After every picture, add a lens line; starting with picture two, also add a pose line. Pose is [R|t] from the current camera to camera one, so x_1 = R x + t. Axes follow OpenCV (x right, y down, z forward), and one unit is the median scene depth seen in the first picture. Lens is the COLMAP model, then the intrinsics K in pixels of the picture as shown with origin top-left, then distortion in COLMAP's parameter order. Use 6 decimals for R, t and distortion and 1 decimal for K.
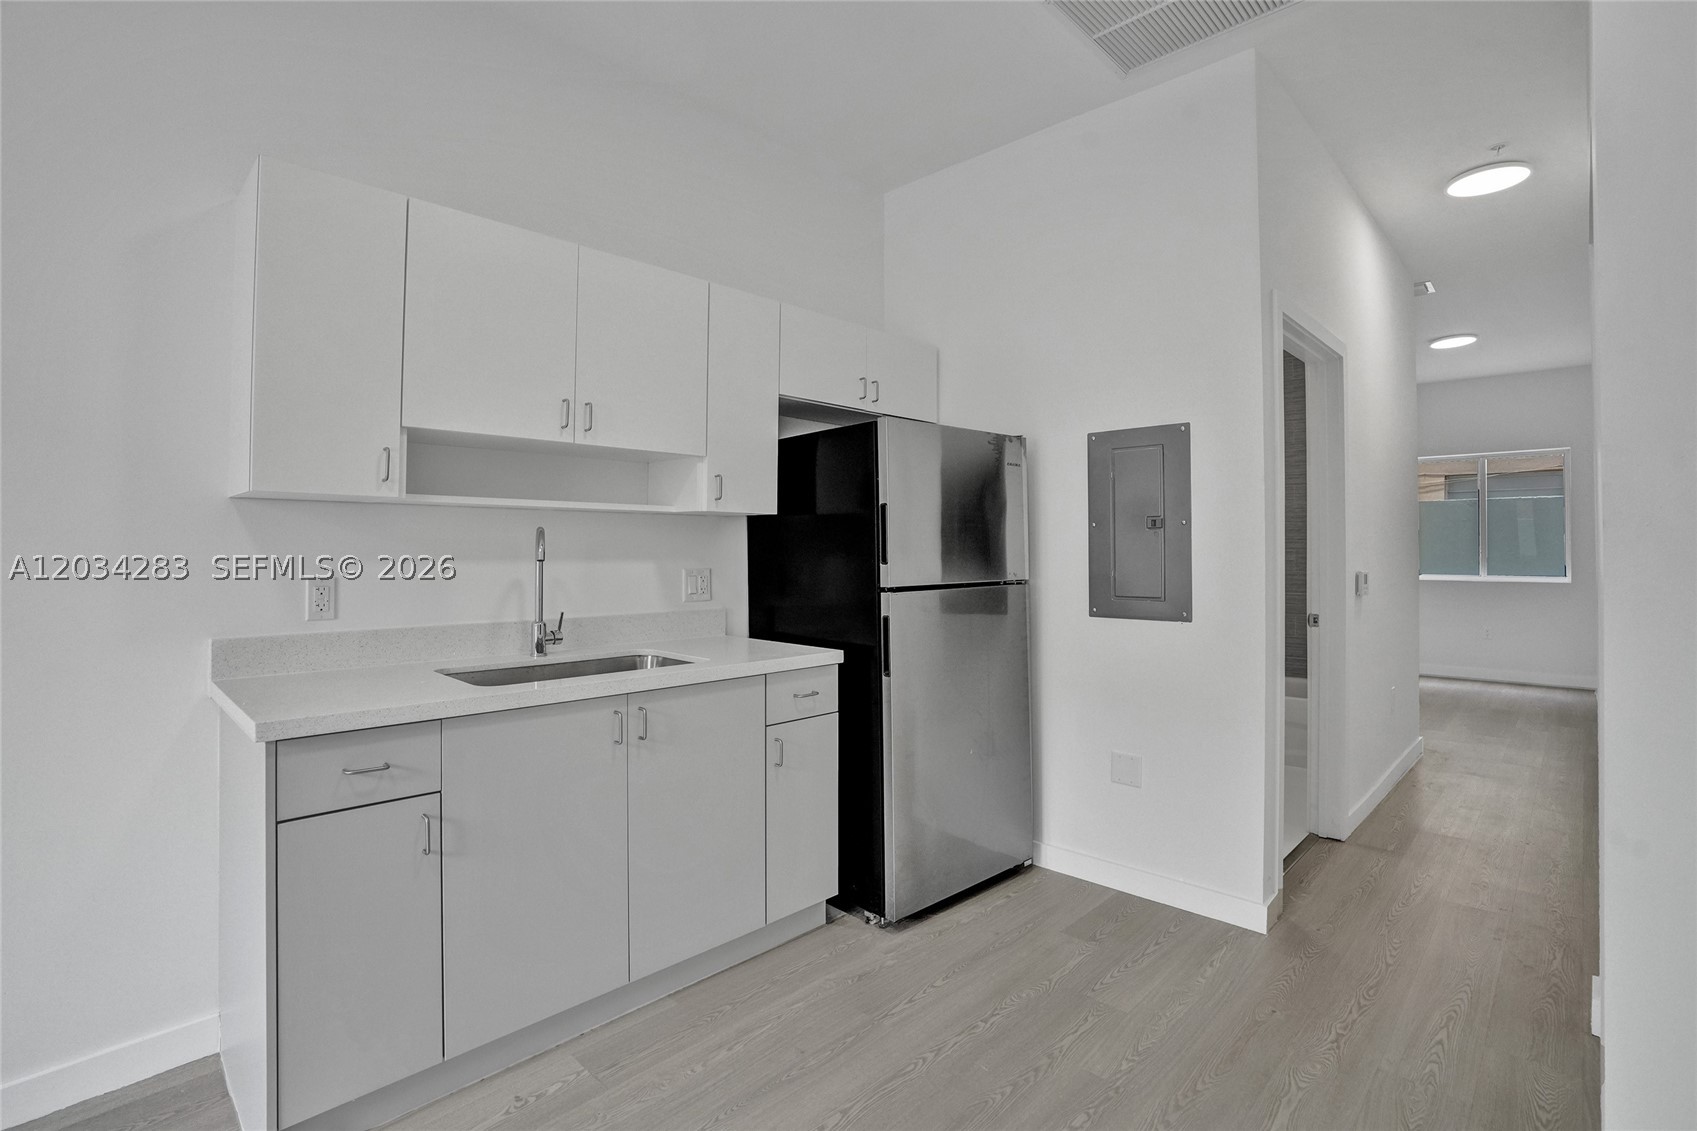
lens RADIAL K [[798.4, 0, 859.9], [0, 798.4, 542.4], [0, 0, 1]] dist [-0.046718, 0.000170]
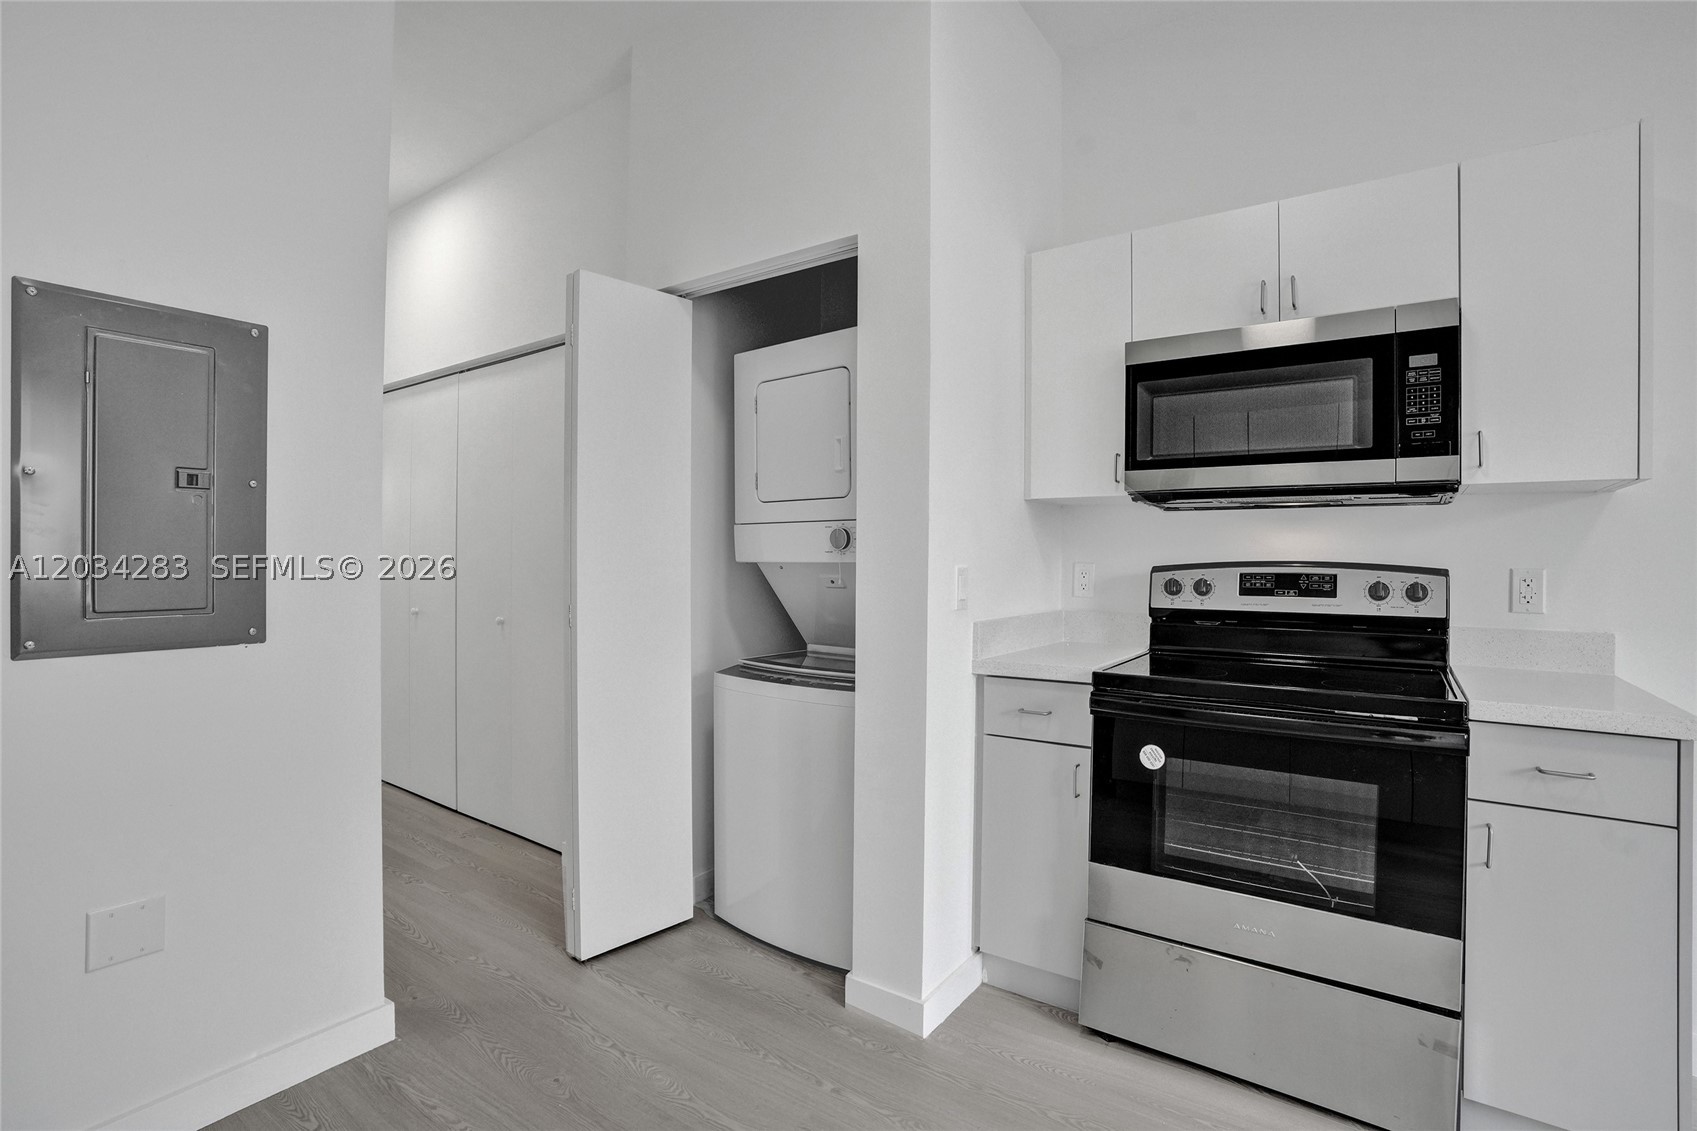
lens RADIAL K [[792.5, 0, 848.5], [0, 792.5, 565.5], [0, 0, 1]] dist [-0.064650, 0.027997]
pose [[-0.148924, -0.009359, 0.988804, -0.270210], [-0.017662, 0.999821, 0.006803, 0.028036], [-0.988691, -0.016451, -0.149063, 0.656819]]
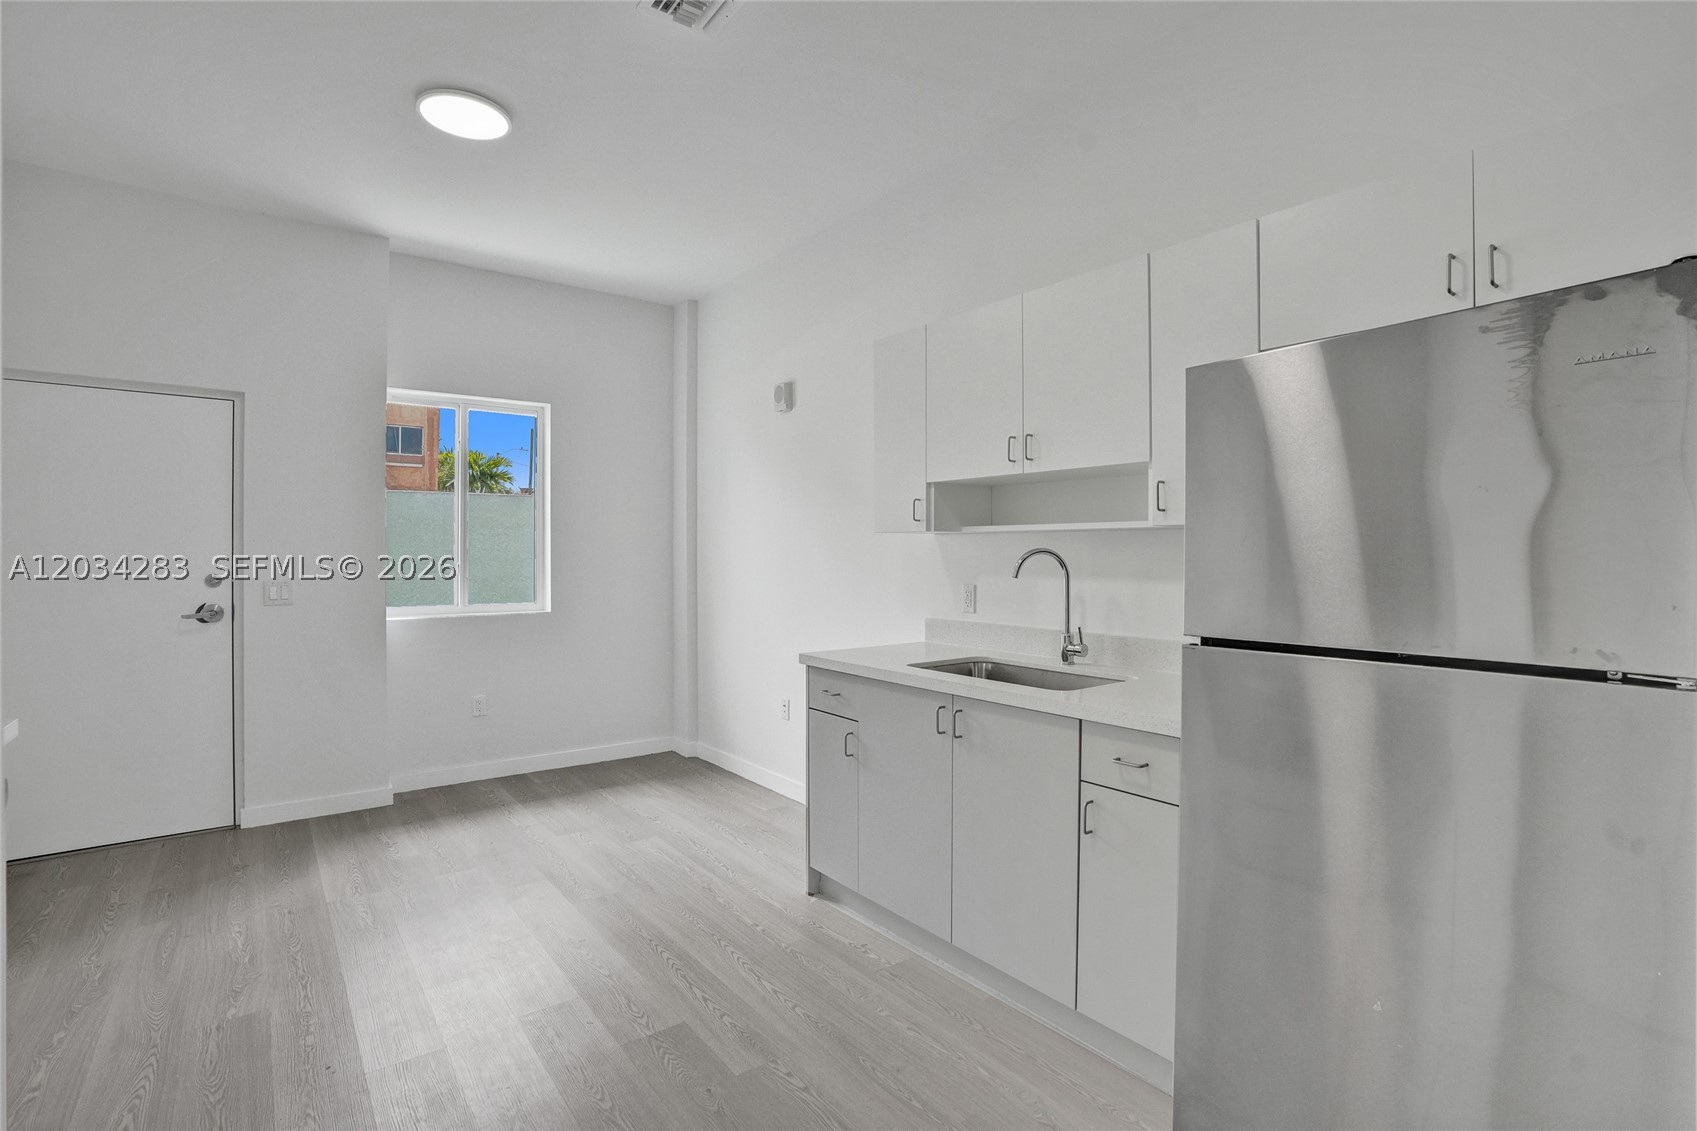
lens RADIAL K [[792.5, 0, 848.5], [0, 792.5, 565.5], [0, 0, 1]] dist [-0.064650, 0.027997]
pose [[-0.155271, 0.011609, -0.987804, 0.682207], [0.006349, 0.999922, 0.010753, -0.007536], [0.987851, -0.004602, -0.155333, 0.815936]]
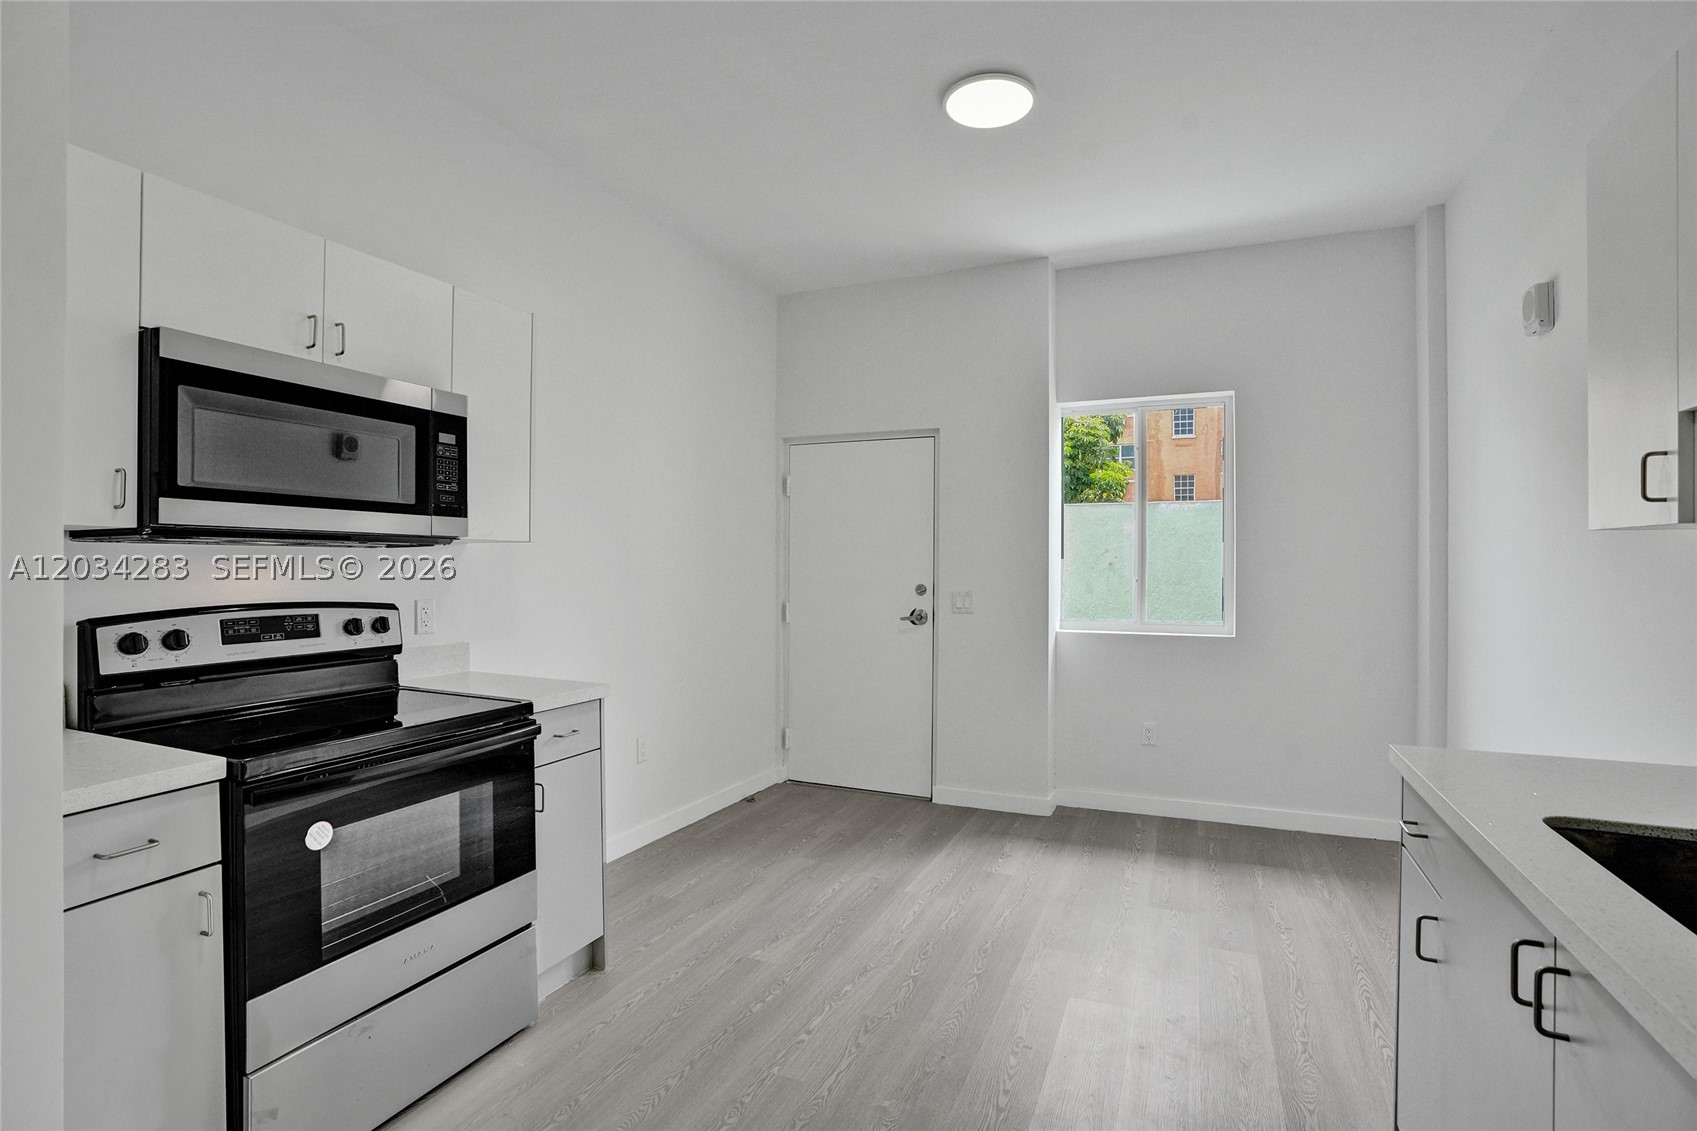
lens RADIAL K [[786.0, 0, 877.7], [0, 786.0, 567.8], [0, 0, 1]] dist [-0.028235, 0.000074]
pose [[-0.931424, -0.002551, -0.363926, 0.194856], [-0.000989, 0.999989, -0.004479, -0.012266], [0.363934, -0.003812, -0.931417, 1.019879]]
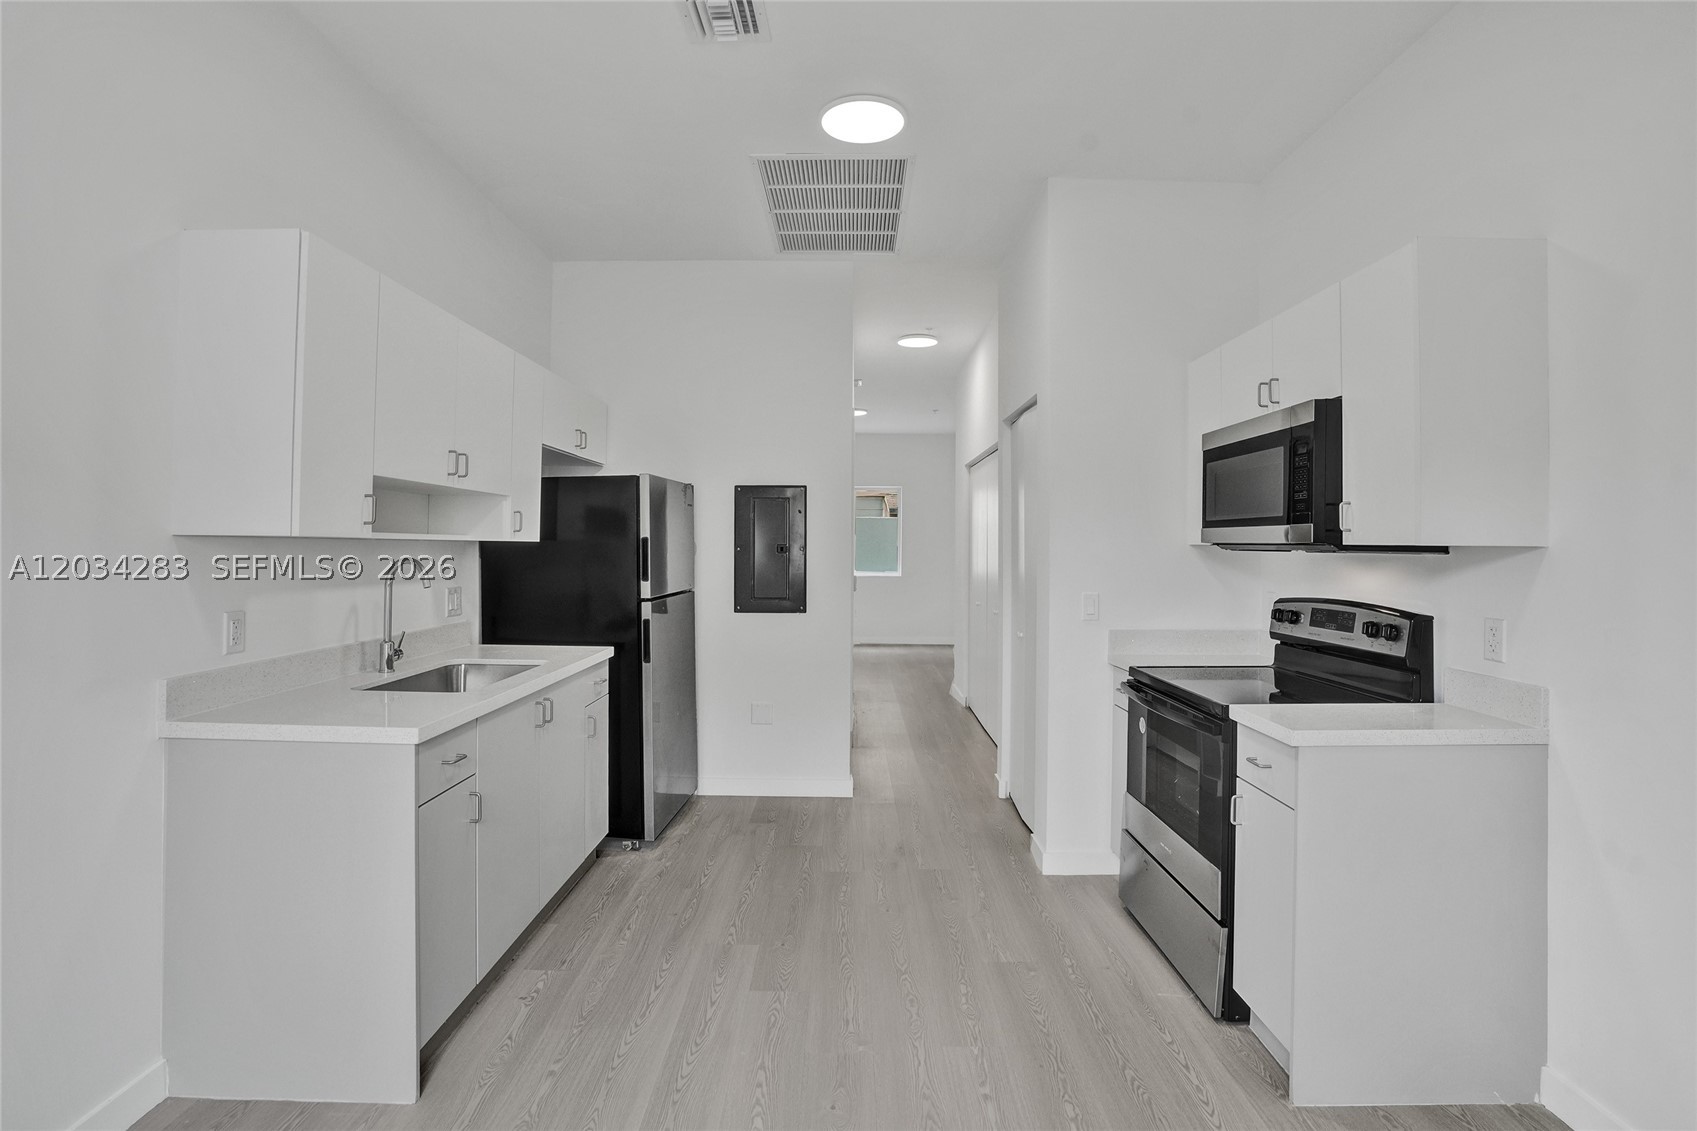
lens RADIAL K [[817.7, 0, 842.0], [0, 817.7, 535.4], [0, 0, 1]] dist [-0.033715, 0.000695]
pose [[0.729074, 0.012662, 0.684318, -0.672837], [-0.012456, 0.999909, -0.005231, -0.047417], [-0.684322, -0.004710, 0.729165, -0.248663]]
